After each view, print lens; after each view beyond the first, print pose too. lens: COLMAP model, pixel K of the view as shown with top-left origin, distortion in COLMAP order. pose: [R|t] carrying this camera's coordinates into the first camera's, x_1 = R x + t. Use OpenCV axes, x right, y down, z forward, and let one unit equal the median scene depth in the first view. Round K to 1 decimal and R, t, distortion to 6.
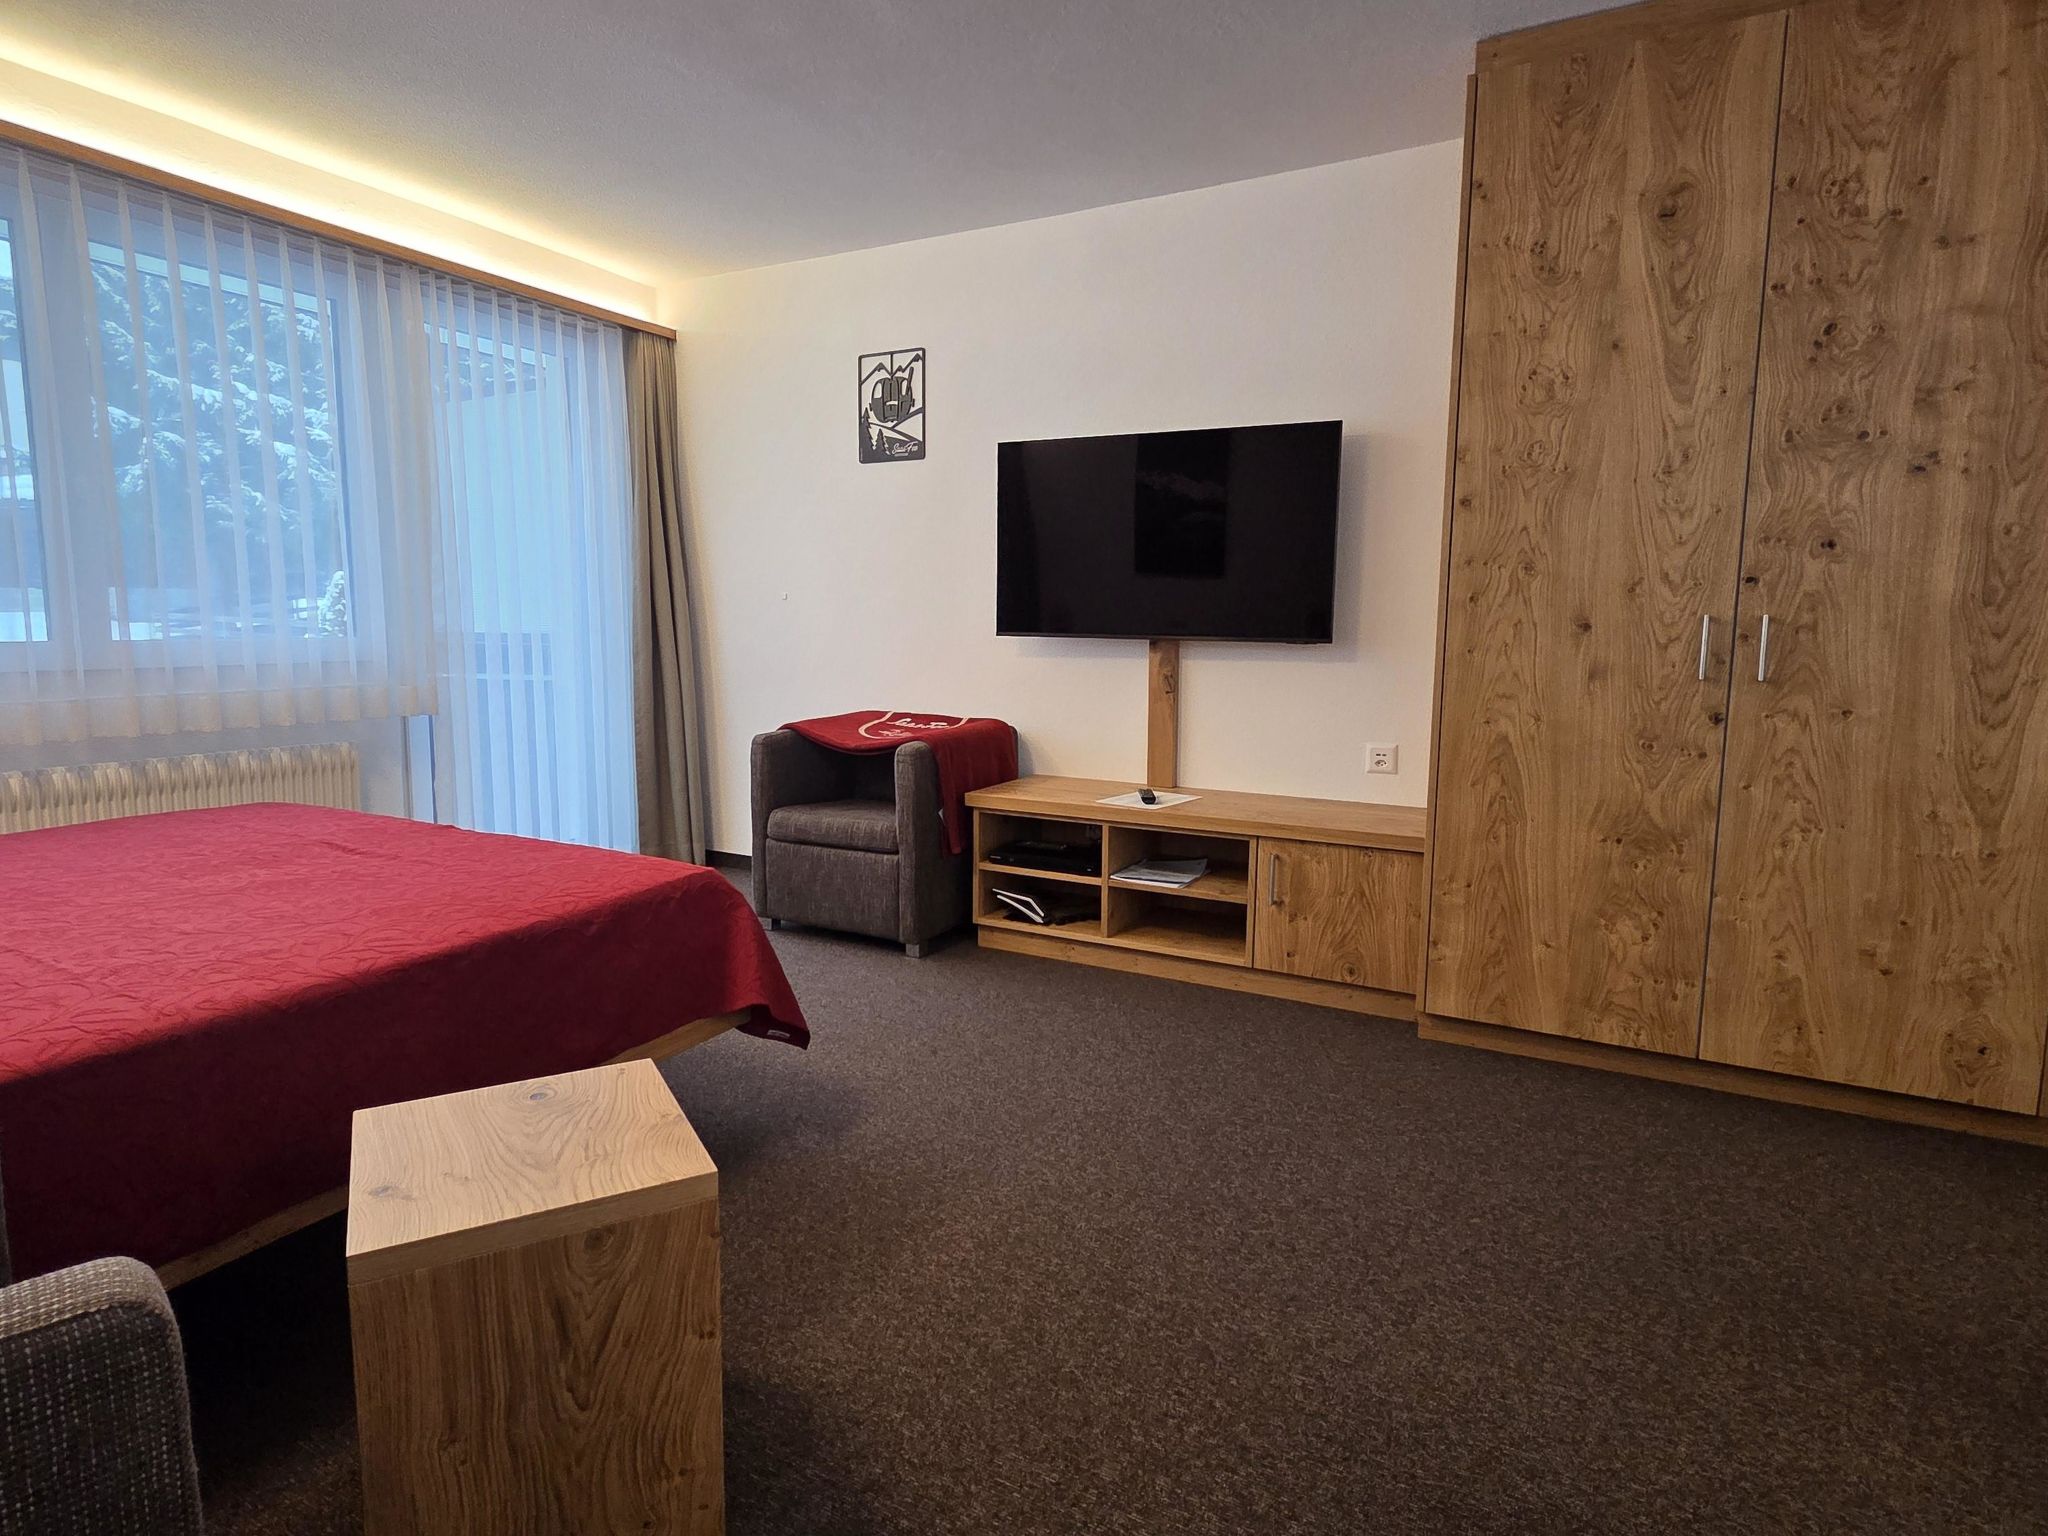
lens RADIAL K [[1113.9, 0, 1016.2], [0, 1113.9, 743.5], [0, 0, 1]] dist [0.019157, -0.000375]
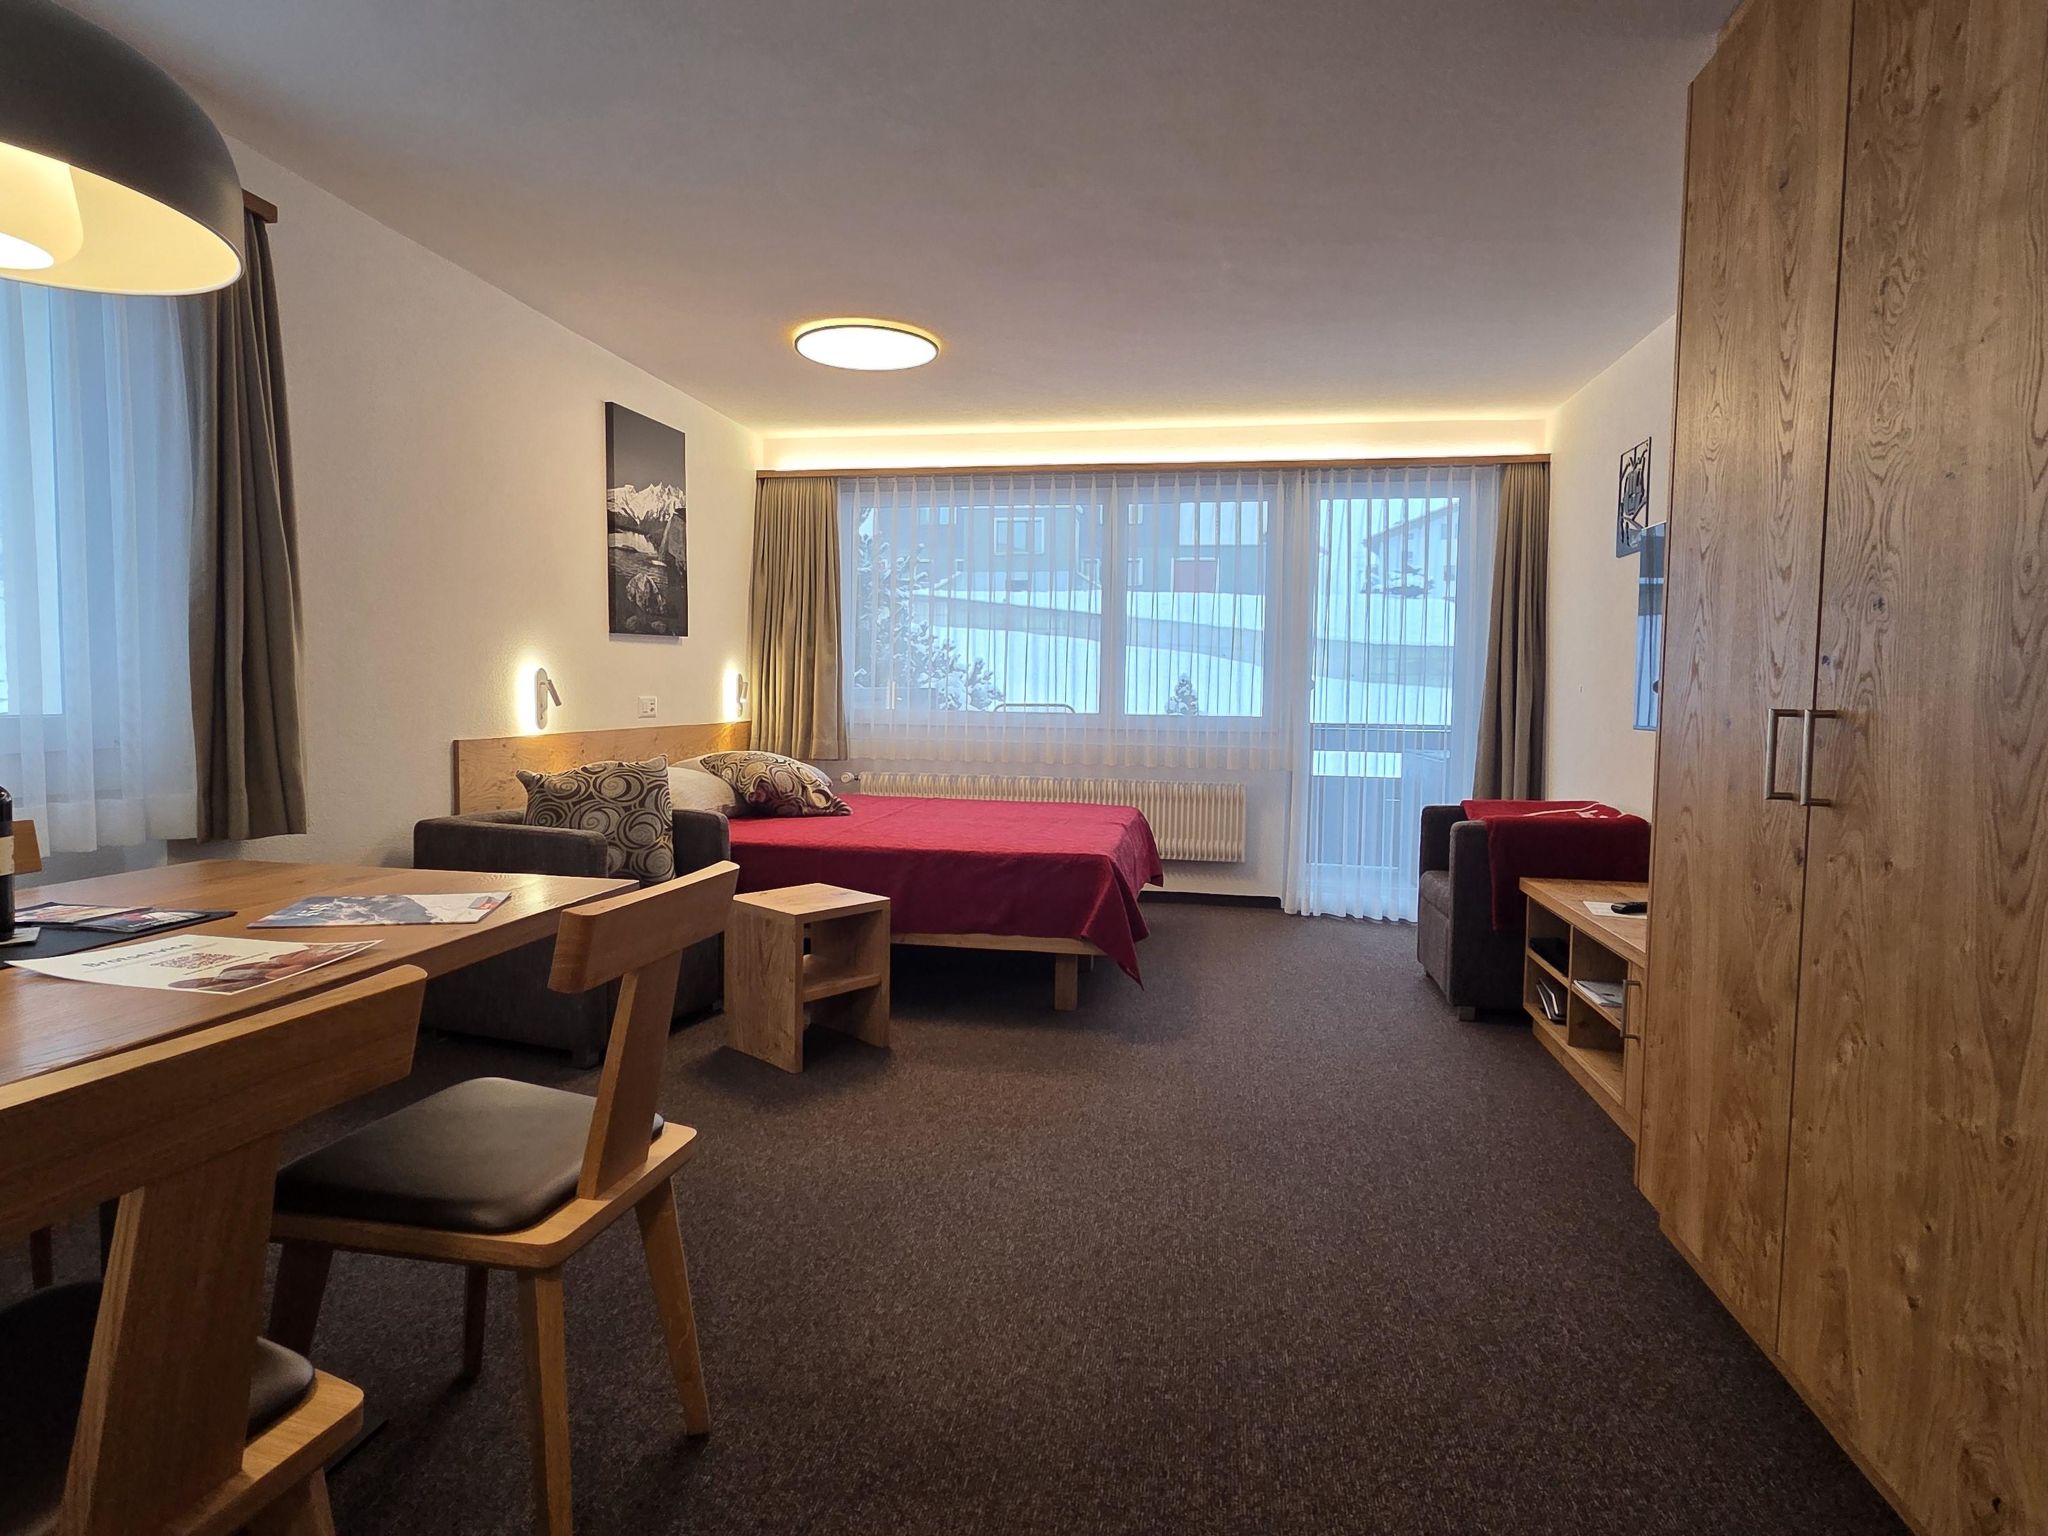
lens RADIAL K [[1113.9, 0, 1016.2], [0, 1113.9, 743.5], [0, 0, 1]] dist [0.019157, -0.000375]
pose [[0.317795, 0.043434, -0.947164, 1.133149], [-0.122938, 0.992405, 0.004261, -0.035471], [0.940156, 0.115089, 0.320721, 0.312055]]
